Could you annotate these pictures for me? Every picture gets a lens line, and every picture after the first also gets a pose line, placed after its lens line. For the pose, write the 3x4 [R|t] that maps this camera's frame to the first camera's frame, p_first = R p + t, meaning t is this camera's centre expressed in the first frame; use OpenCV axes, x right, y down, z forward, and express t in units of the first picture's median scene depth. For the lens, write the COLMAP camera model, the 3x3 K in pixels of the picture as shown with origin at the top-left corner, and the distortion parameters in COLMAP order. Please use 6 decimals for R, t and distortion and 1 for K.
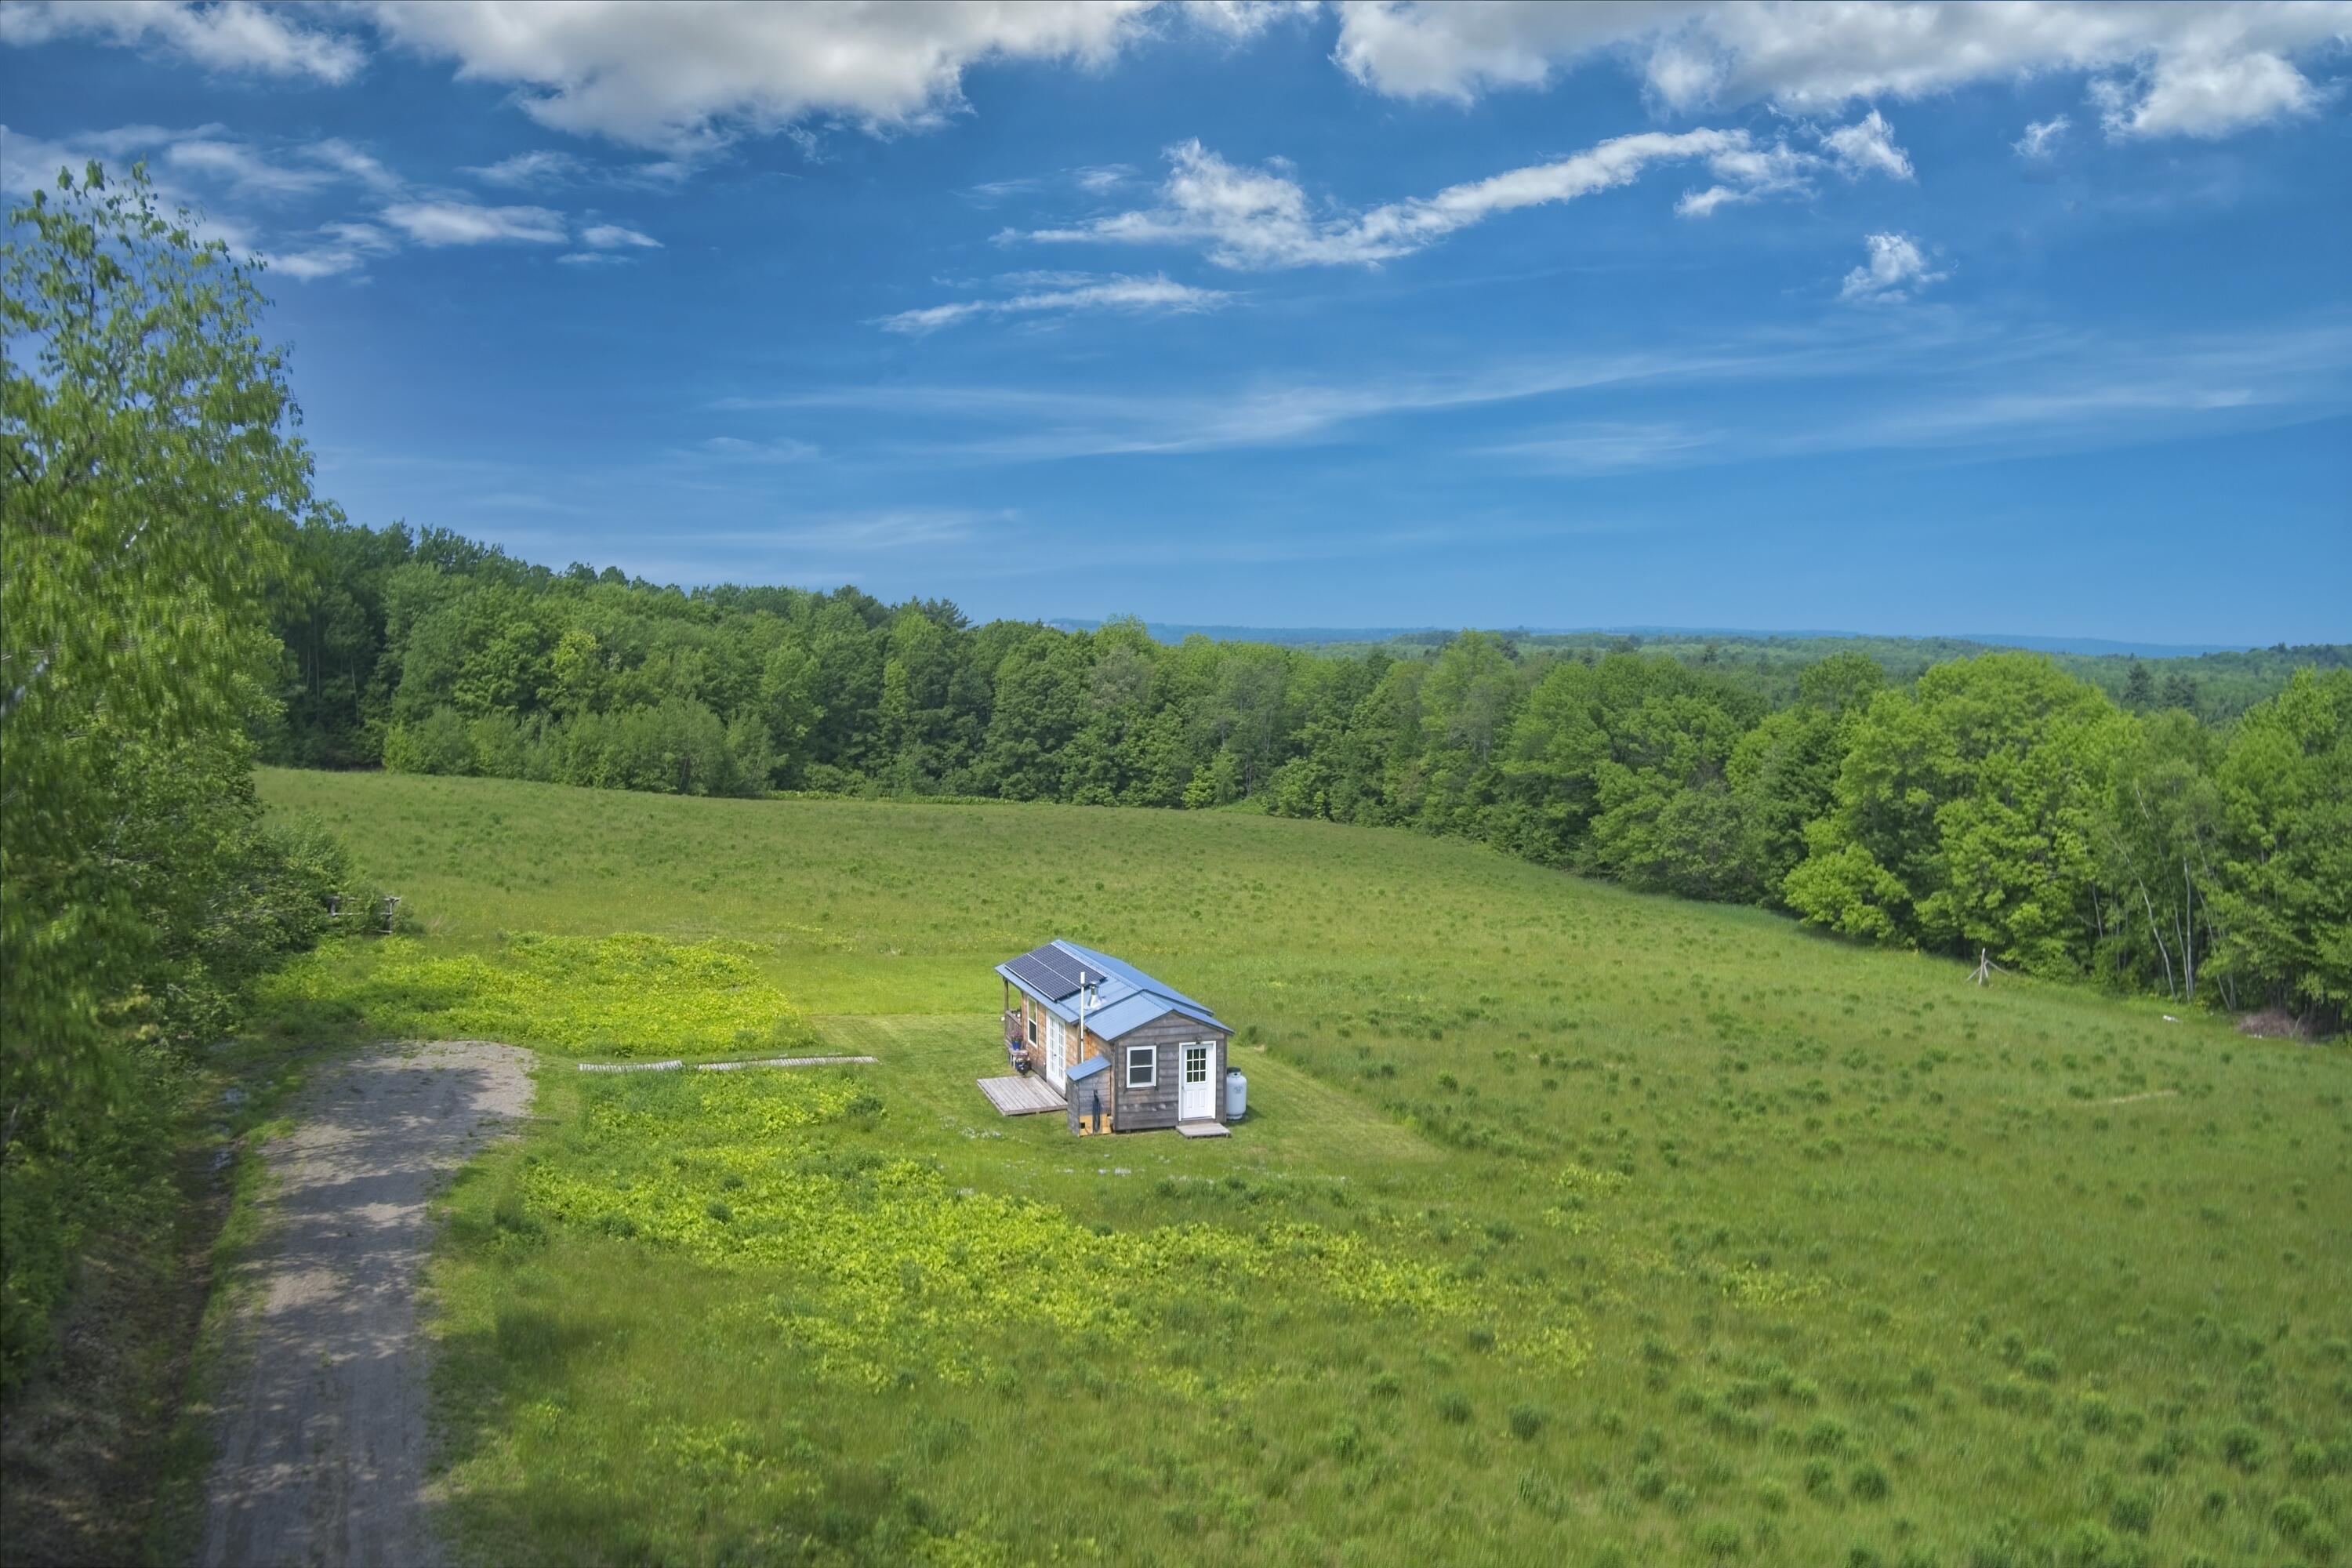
lens RADIAL K [[1906.2, 0, 1176.0], [0, 1906.2, 784.0], [0, 0, 1]] dist [-0.216238, -0.000090]
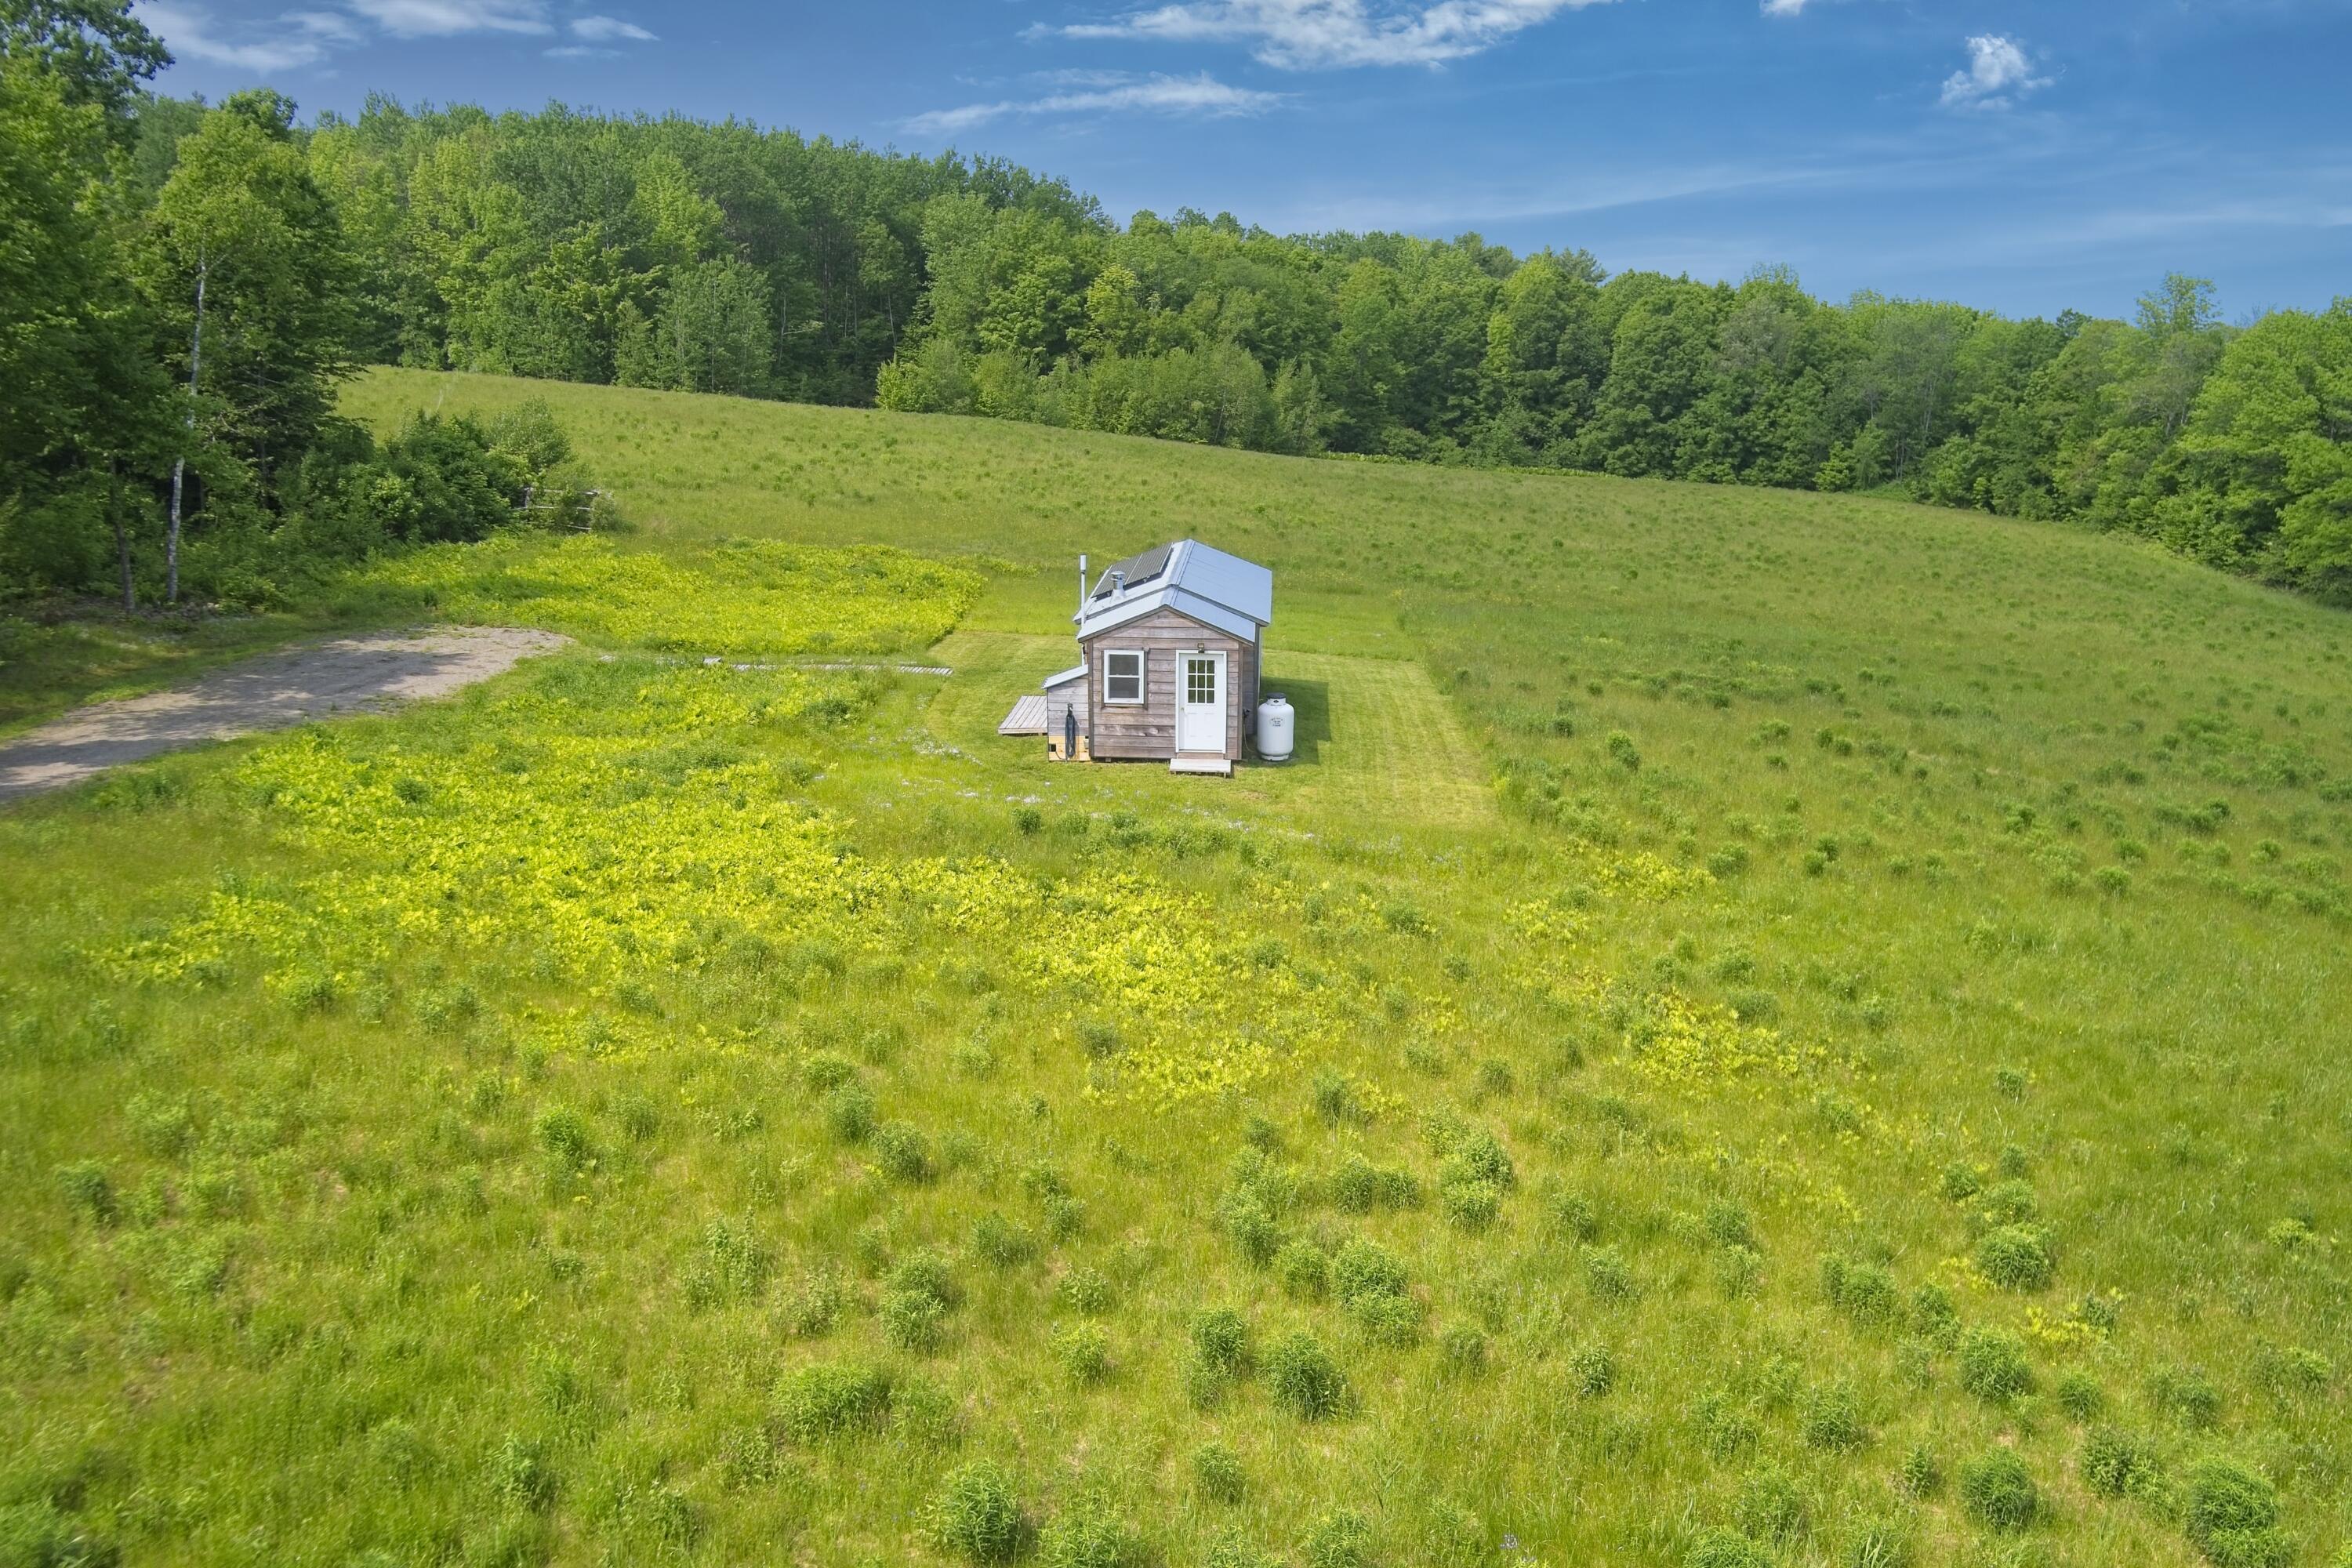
lens RADIAL K [[2018.2, 0, 1254.0], [0, 2018.2, 802.7], [0, 0, 1]] dist [-0.060524, 0.002869]
pose [[0.942205, 0.082854, -0.324629, 0.076996], [-0.032104, 0.986808, 0.158680, 0.017195], [0.333494, -0.139087, 0.932436, 0.062620]]
